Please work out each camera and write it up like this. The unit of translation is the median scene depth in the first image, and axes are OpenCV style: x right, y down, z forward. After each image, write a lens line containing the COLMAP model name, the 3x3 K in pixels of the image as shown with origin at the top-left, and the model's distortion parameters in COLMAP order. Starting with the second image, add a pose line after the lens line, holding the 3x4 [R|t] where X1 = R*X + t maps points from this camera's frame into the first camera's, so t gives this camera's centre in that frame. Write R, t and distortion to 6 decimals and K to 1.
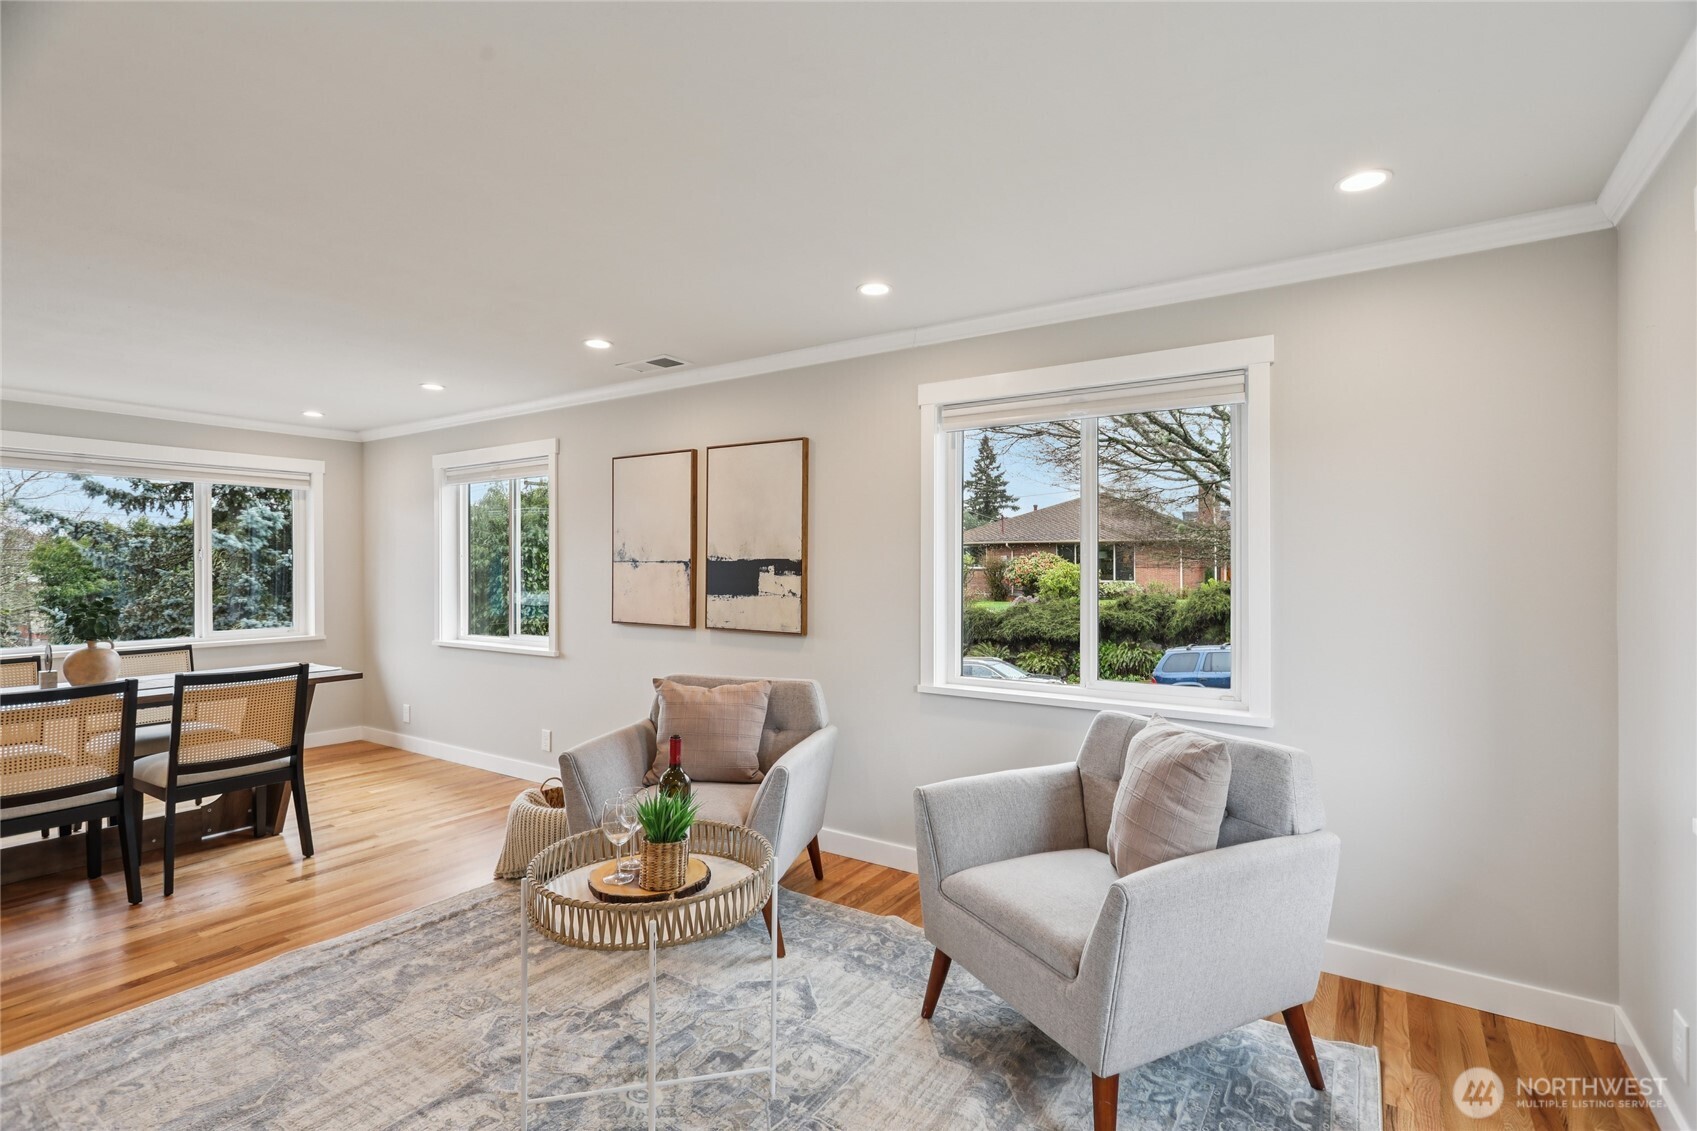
lens RADIAL K [[796.8, 0, 841.4], [0, 796.8, 570.3], [0, 0, 1]] dist [-0.006253, 0.002391]
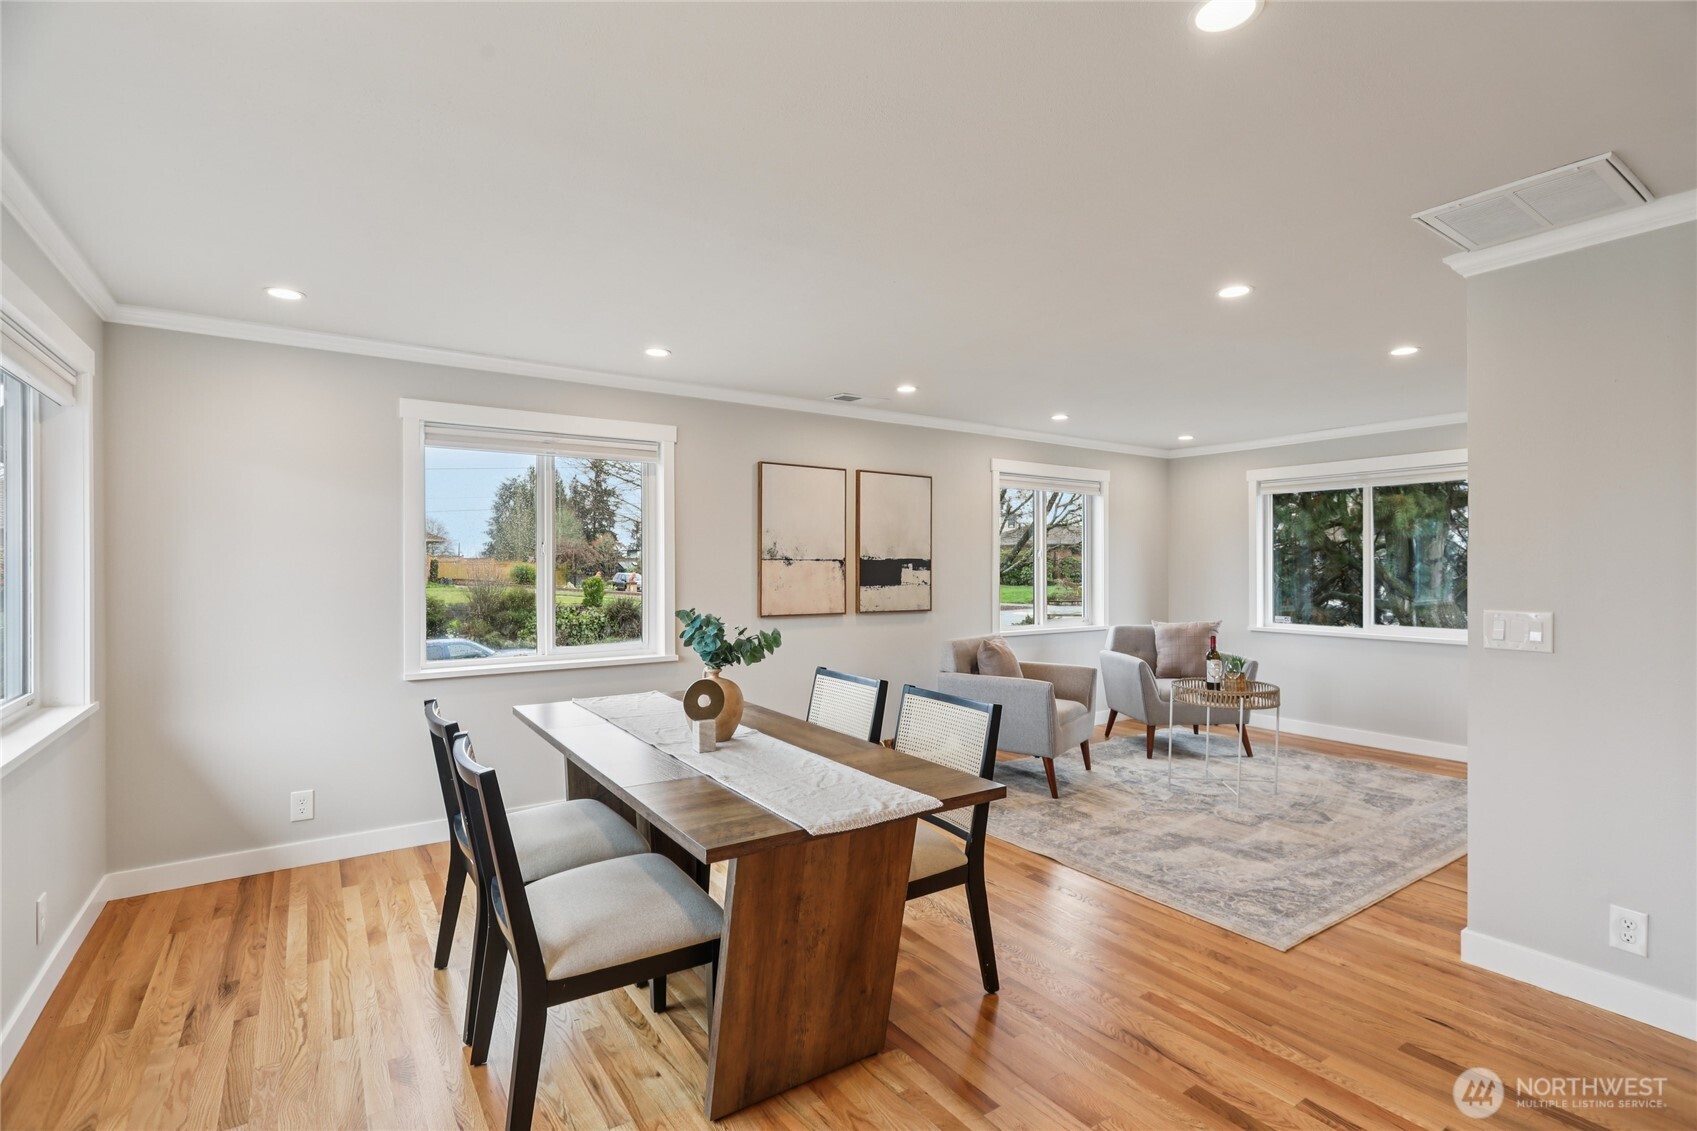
lens RADIAL K [[796.8, 0, 847.3], [0, 796.8, 564.3], [0, 0, 1]] dist [-0.006253, 0.002391]
pose [[0.370850, -0.000952, 0.928692, -1.387451], [0.003321, 0.999994, -0.000301, -0.004113], [-0.928687, 0.003196, 0.370851, 0.566940]]
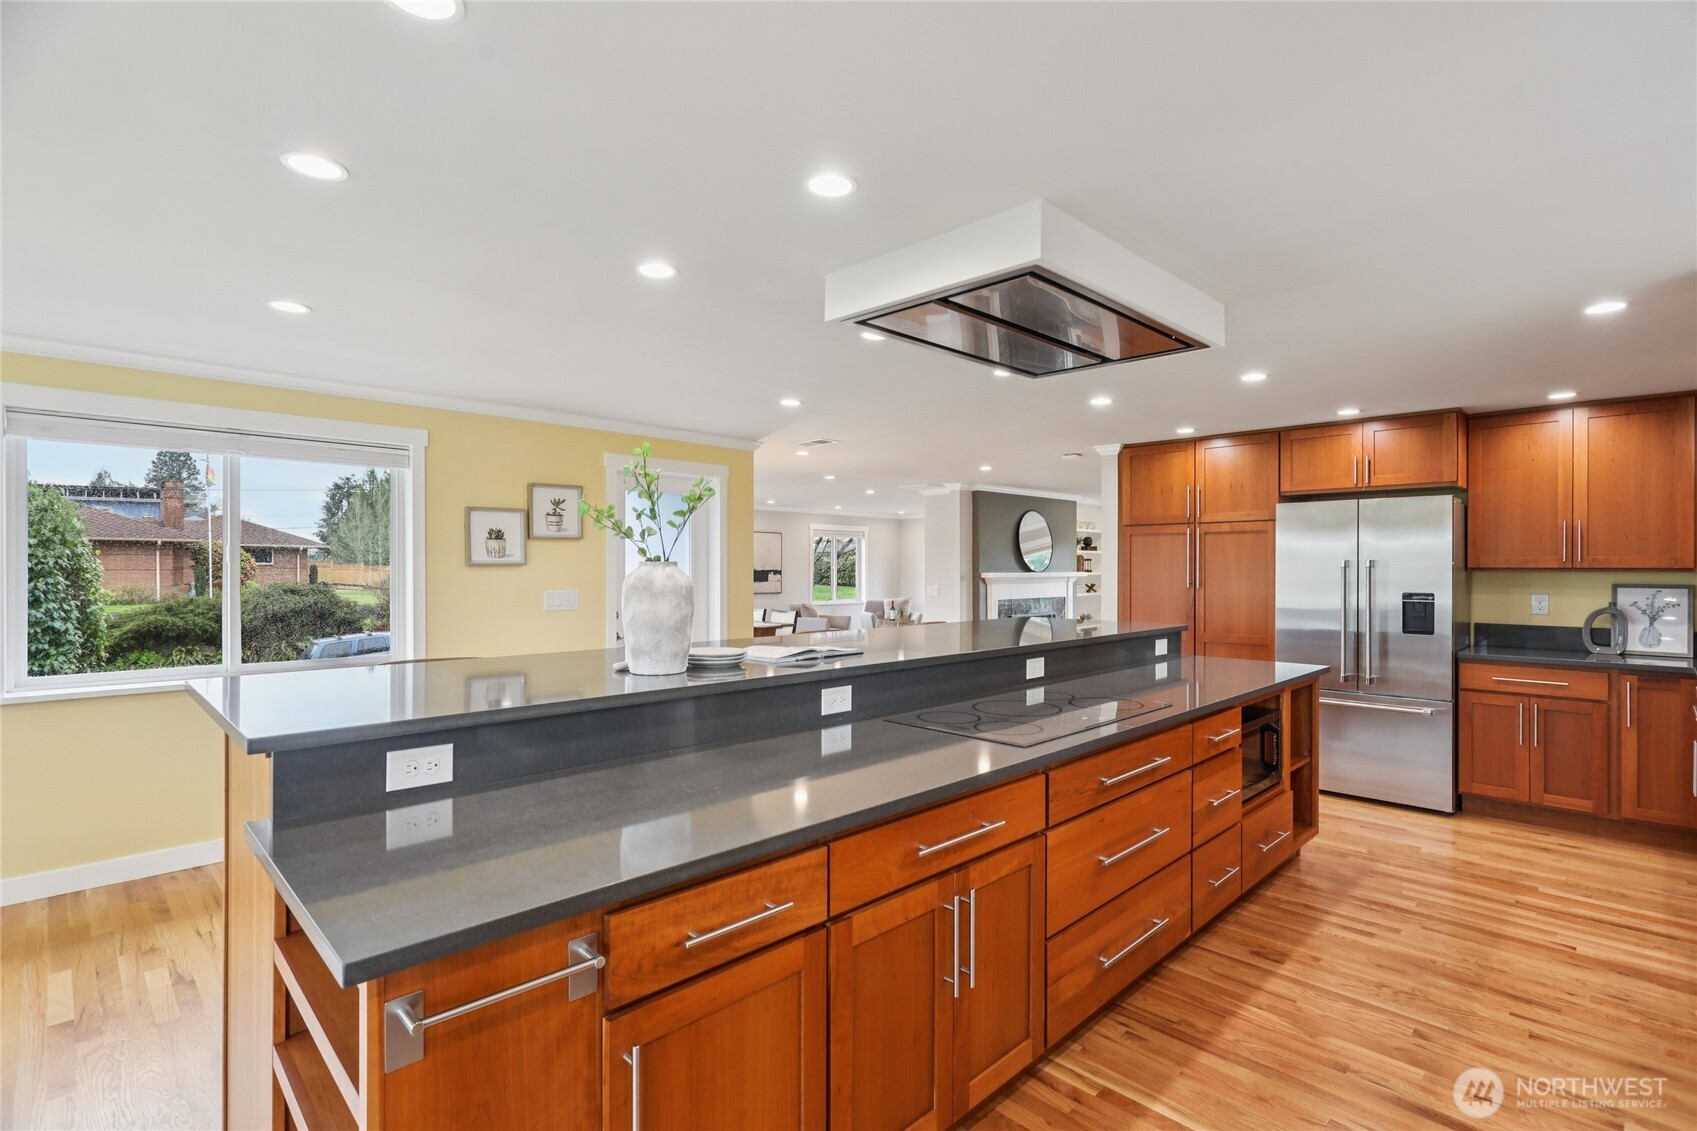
lens RADIAL K [[796.8, 0, 851.7], [0, 796.8, 568.1], [0, 0, 1]] dist [-0.006253, 0.002391]
pose [[0.194672, -0.001185, 0.980868, -3.032407], [0.003921, 0.999992, 0.000430, -0.020395], [-0.980861, 0.003762, 0.194675, 0.074330]]
